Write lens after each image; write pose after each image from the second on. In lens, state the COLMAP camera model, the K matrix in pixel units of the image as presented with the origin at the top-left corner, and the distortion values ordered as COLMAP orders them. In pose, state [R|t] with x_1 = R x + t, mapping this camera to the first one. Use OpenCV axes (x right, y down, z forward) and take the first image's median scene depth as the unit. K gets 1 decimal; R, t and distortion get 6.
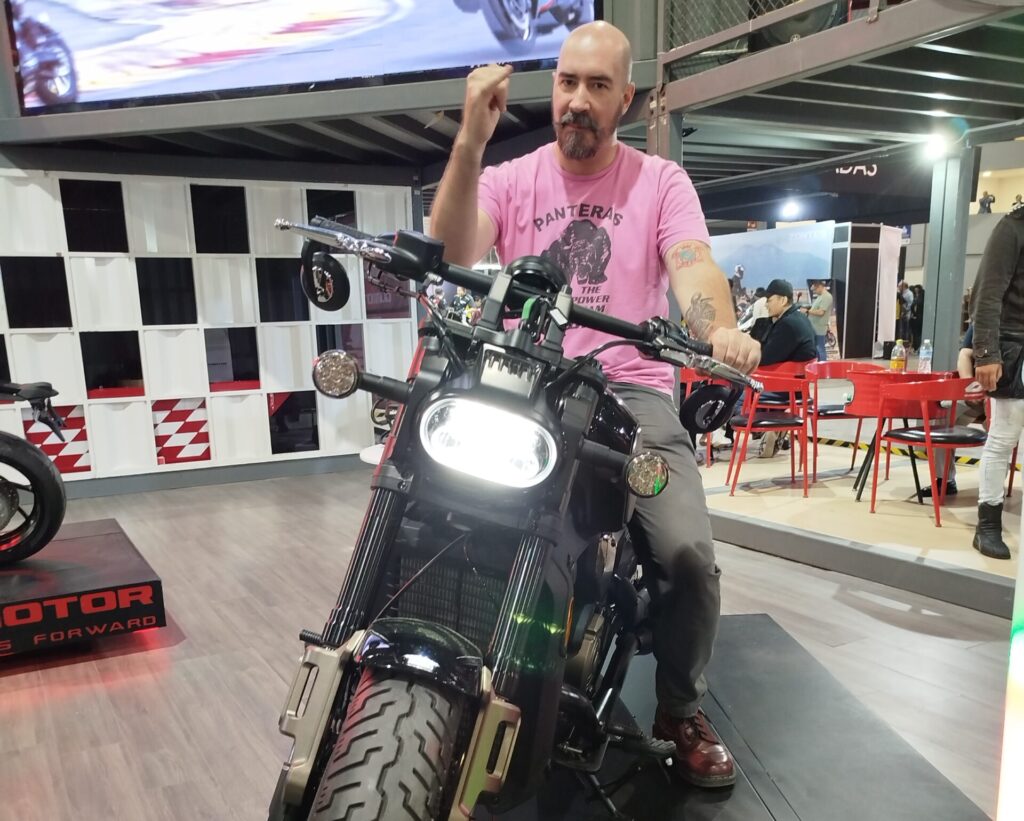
lens RADIAL K [[794.4, 0, 541.0], [0, 794.4, 413.2], [0, 0, 1]] dist [-0.002088, 0.017878]
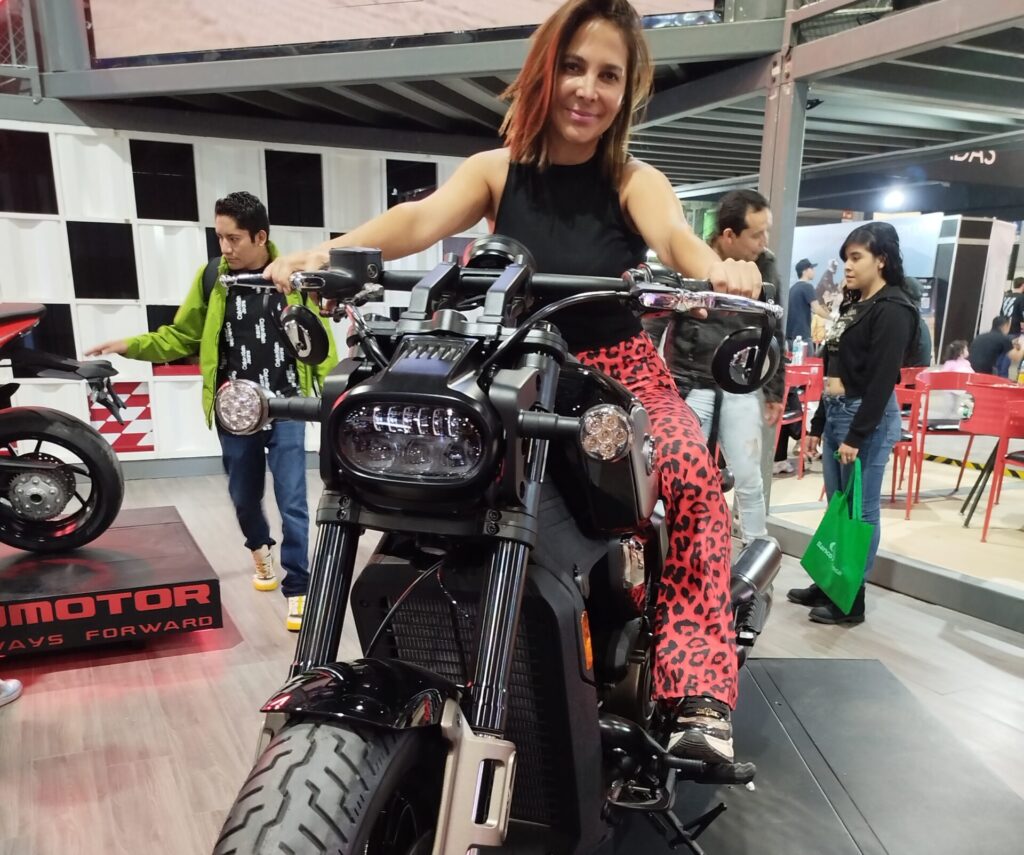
lens RADIAL K [[747.6, 0, 512.0], [0, 747.6, 427.5], [0, 0, 1]] dist [0.017785, -0.005535]
pose [[0.994503, 0.056993, -0.087835, -0.060040], [-0.052595, 0.997282, 0.051597, -0.025151], [0.090537, -0.046693, 0.994798, 0.142422]]
